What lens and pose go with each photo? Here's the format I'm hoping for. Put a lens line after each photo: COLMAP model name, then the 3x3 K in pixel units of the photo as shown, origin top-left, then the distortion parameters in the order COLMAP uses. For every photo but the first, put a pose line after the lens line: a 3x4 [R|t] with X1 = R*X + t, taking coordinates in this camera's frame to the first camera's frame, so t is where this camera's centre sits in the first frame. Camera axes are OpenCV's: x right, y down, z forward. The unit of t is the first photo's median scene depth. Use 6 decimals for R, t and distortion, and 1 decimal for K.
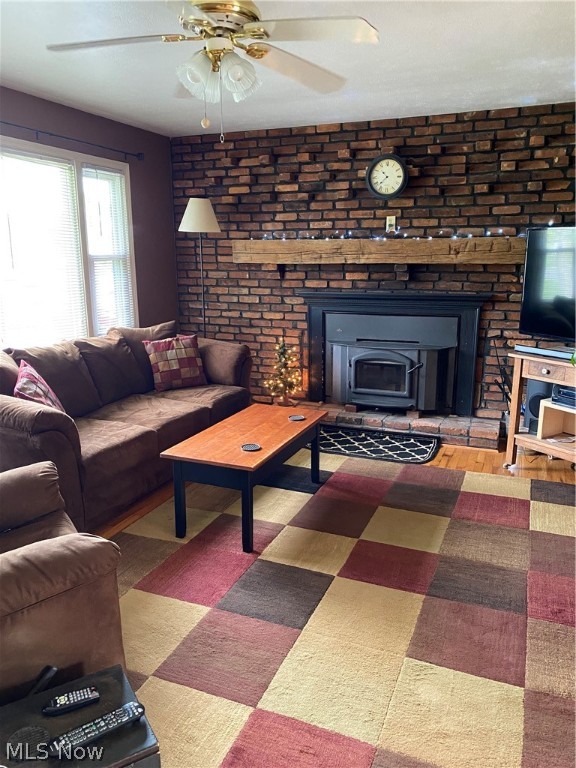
lens RADIAL K [[584.4, 0, 285.5], [0, 584.4, 387.6], [0, 0, 1]] dist [0.075541, -0.141909]
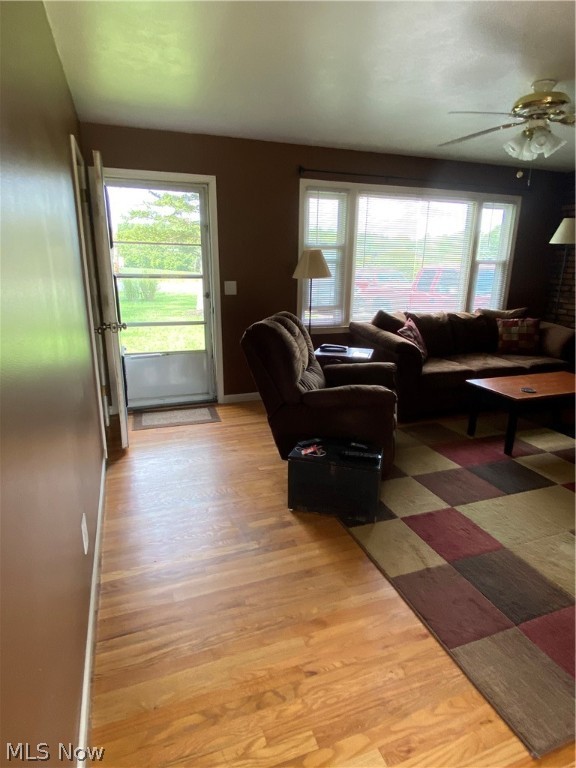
lens RADIAL K [[433.6, 0, 288.0], [0, 433.6, 384.0], [0, 0, 1]] dist [0.075850, -0.092862]
pose [[0.680324, 0.207744, -0.702852, 0.220088], [-0.177227, 0.977158, 0.117274, 0.046913], [0.711161, 0.044781, 0.701602, -0.152050]]
